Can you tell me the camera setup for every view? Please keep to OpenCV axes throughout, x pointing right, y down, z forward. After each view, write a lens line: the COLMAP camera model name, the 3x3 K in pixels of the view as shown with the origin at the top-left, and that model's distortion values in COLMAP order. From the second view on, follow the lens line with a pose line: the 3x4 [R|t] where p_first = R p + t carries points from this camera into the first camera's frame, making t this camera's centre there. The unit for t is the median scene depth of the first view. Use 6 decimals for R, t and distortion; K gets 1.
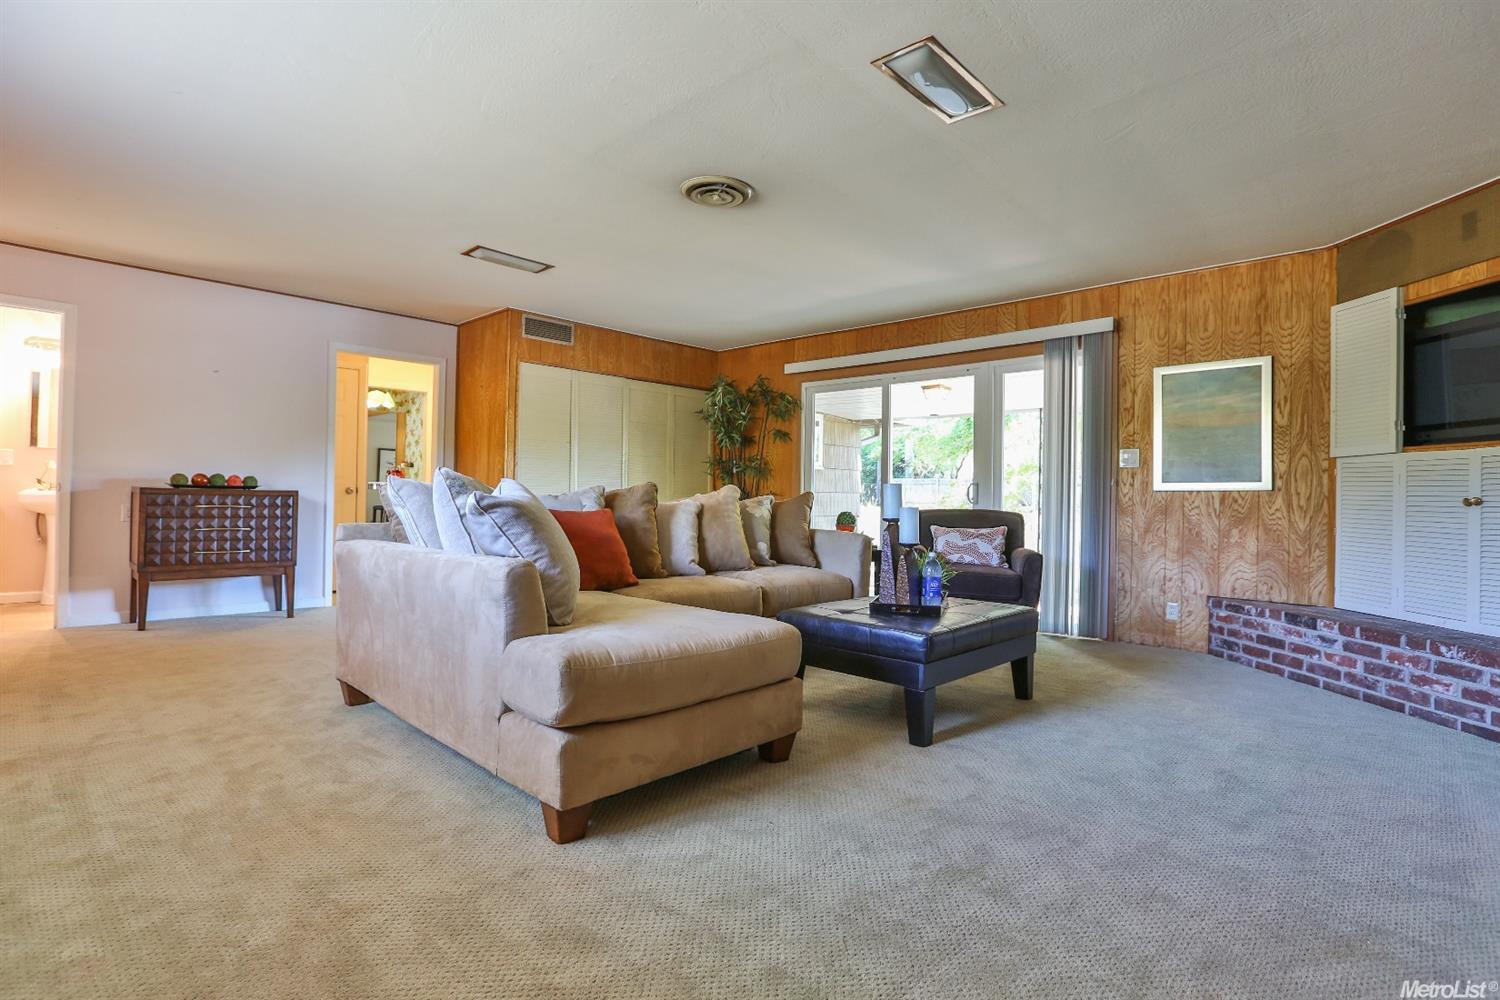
lens RADIAL K [[752.6, 0, 751.0], [0, 752.6, 495.1], [0, 0, 1]] dist [-0.011553, 0.003961]
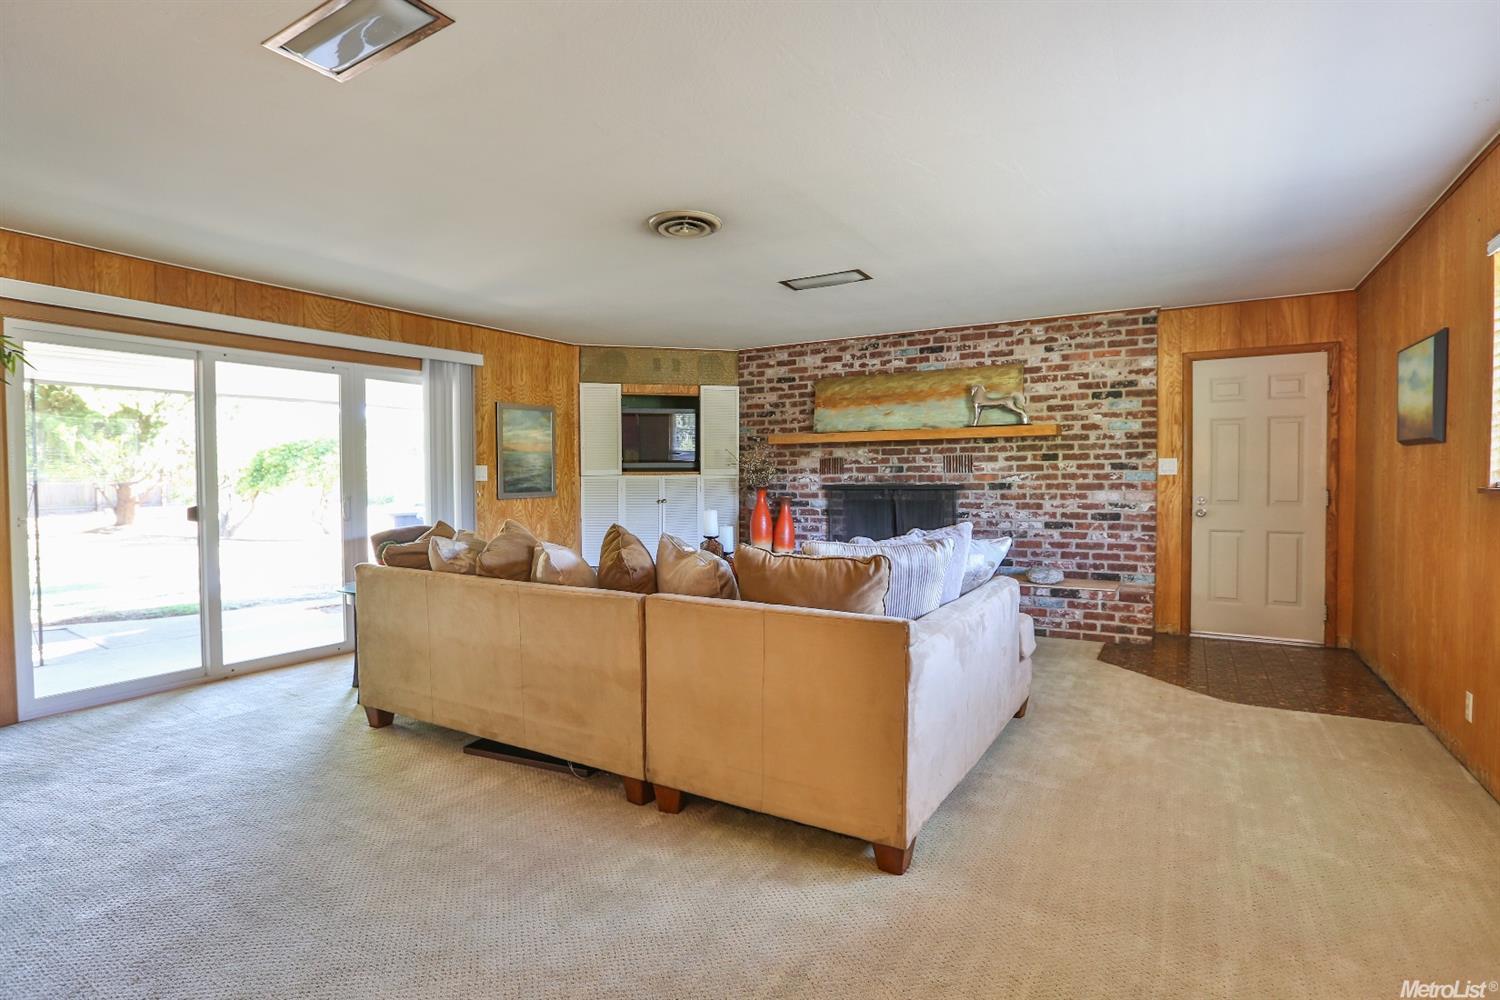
lens RADIAL K [[752.6, 0, 750.3], [0, 752.6, 496.9], [0, 0, 1]] dist [-0.011553, 0.003961]
pose [[-0.198958, -0.040591, 0.979167, -0.776669], [0.001074, 0.999132, 0.041637, -0.061214], [-0.980007, 0.009335, -0.198742, 0.819309]]
